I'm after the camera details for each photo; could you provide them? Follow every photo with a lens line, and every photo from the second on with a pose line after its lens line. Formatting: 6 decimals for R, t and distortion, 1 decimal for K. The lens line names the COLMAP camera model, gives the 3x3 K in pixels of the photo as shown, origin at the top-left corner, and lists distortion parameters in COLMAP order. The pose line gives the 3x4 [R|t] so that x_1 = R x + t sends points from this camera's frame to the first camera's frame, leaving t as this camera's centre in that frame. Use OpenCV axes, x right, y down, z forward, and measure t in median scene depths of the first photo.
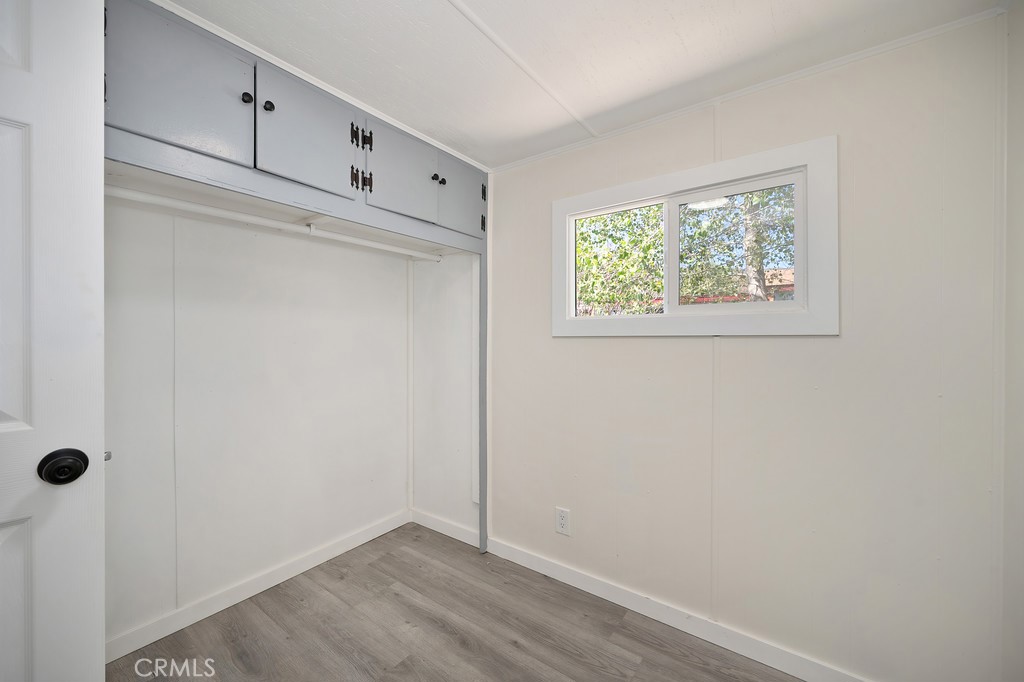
lens RADIAL K [[406.7, 0, 517.0], [0, 406.7, 337.3], [0, 0, 1]] dist [-0.000502, -0.000361]
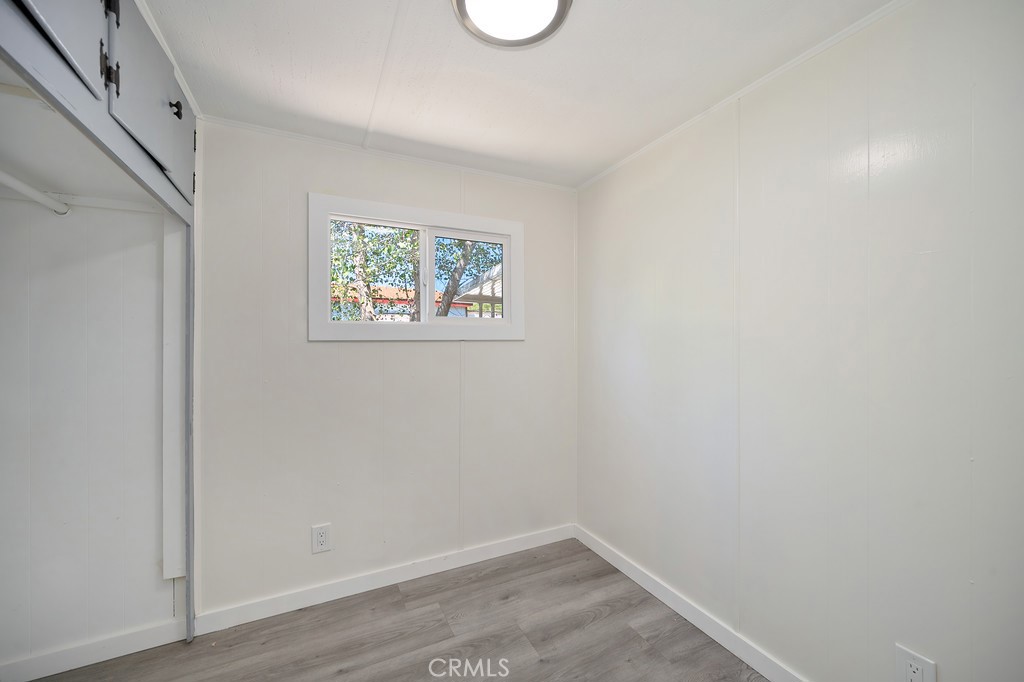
lens RADIAL K [[406.7, 0, 510.5], [0, 406.7, 340.5], [0, 0, 1]] dist [-0.000502, -0.000361]
pose [[0.455494, 0.002754, 0.890234, -0.605862], [0.001305, 0.999992, -0.003762, 0.002333], [-0.890238, 0.002876, 0.455487, 0.216075]]
